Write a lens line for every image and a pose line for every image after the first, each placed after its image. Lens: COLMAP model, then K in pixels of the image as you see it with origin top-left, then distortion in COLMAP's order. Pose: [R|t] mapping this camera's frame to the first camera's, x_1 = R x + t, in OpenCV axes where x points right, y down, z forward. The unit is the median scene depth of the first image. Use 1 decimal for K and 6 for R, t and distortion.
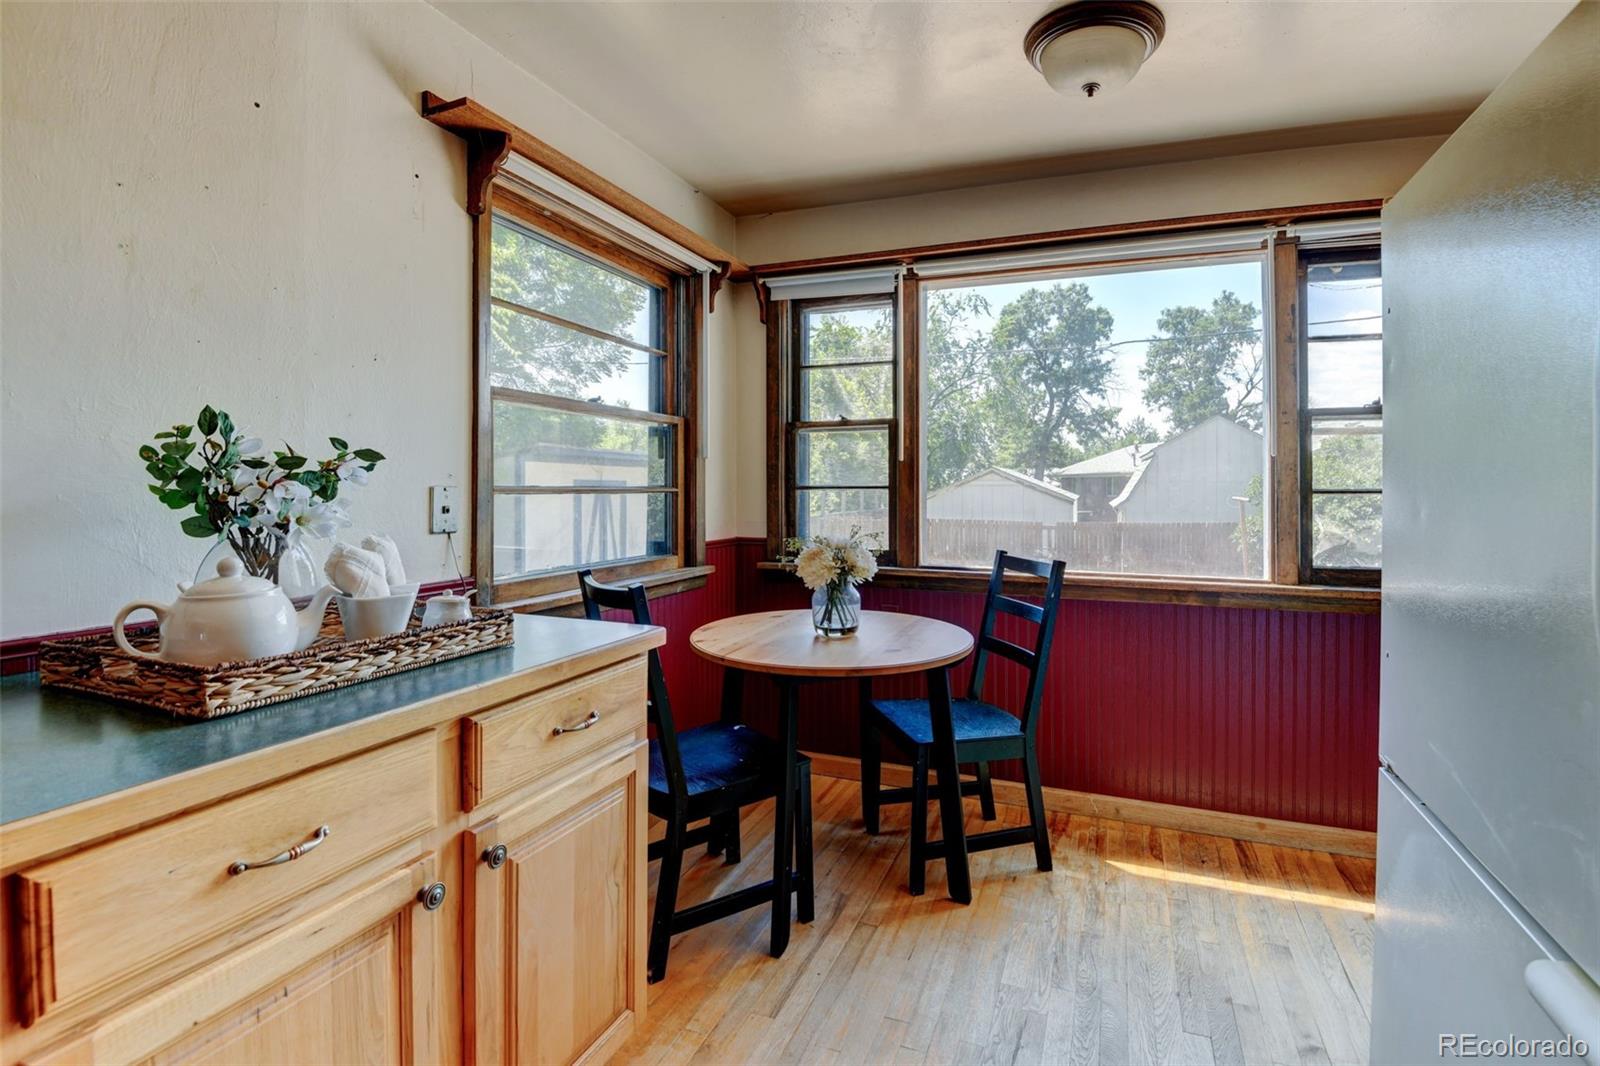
lens RADIAL K [[755.6, 0, 799.9], [0, 755.6, 483.6], [0, 0, 1]] dist [-0.007118, -0.011203]
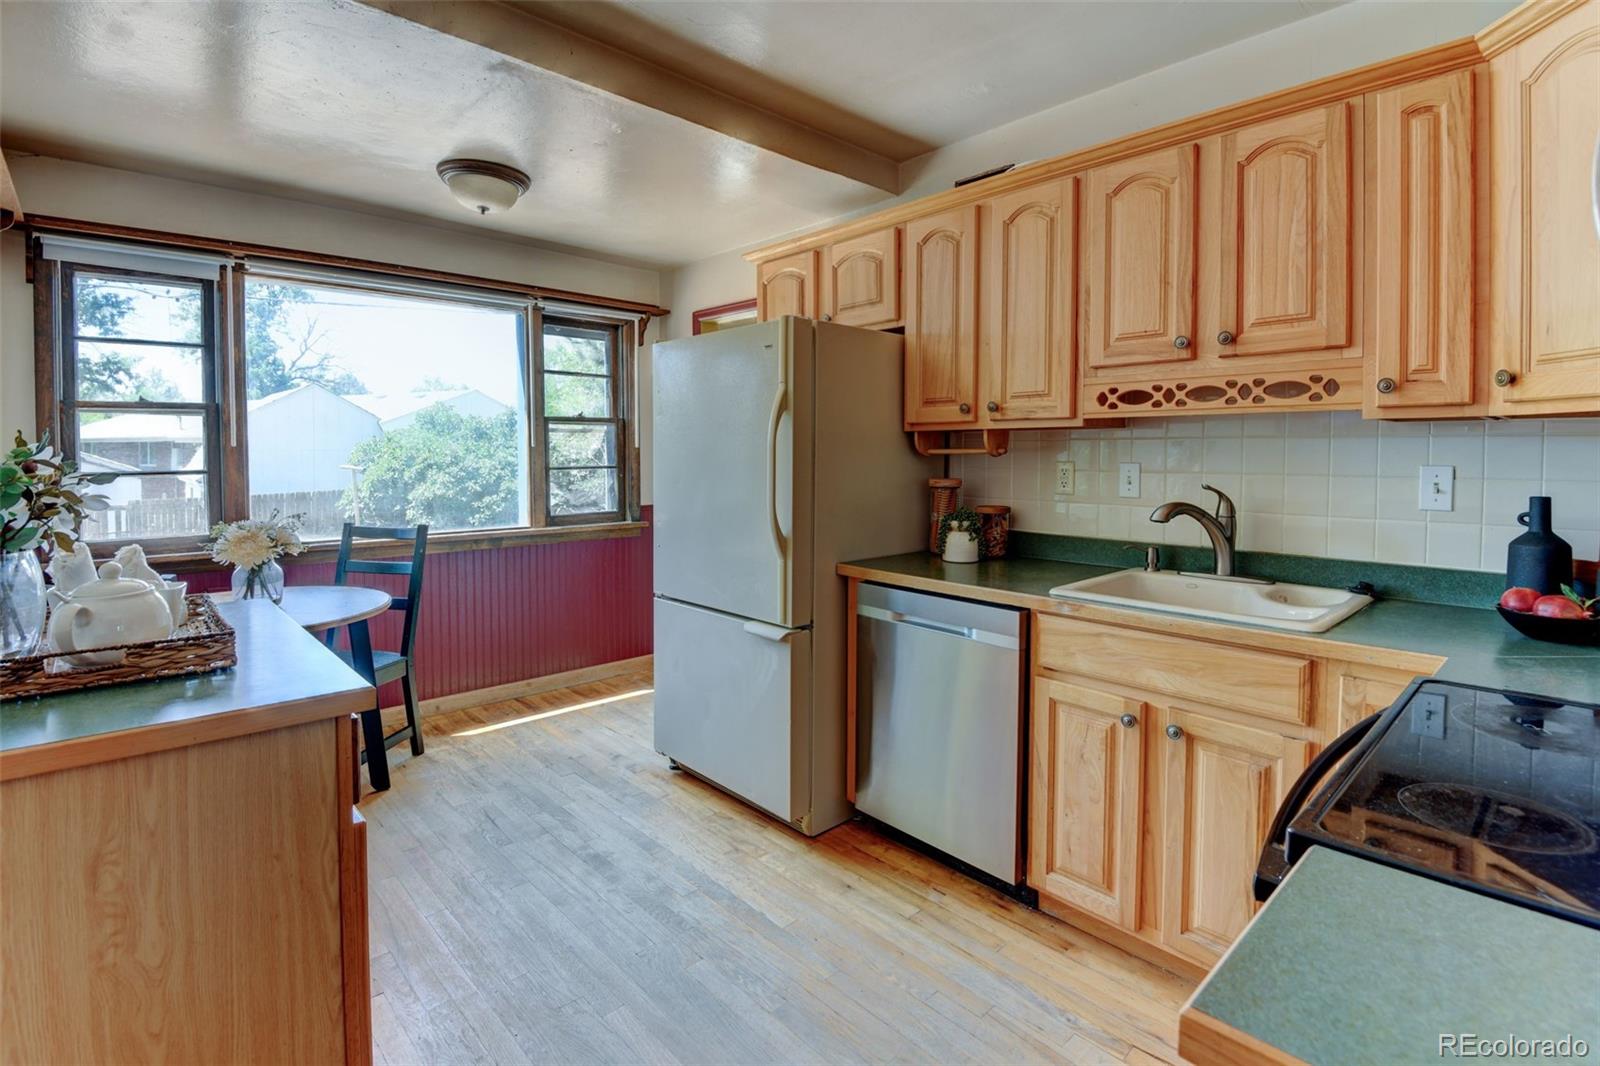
lens RADIAL K [[755.6, 0, 809.5], [0, 755.6, 481.2], [0, 0, 1]] dist [-0.007118, -0.011203]
pose [[0.429249, -0.038830, 0.902351, -0.536725], [0.000135, 0.999078, 0.042928, -0.031543], [-0.903186, -0.018305, 0.428859, -0.190541]]
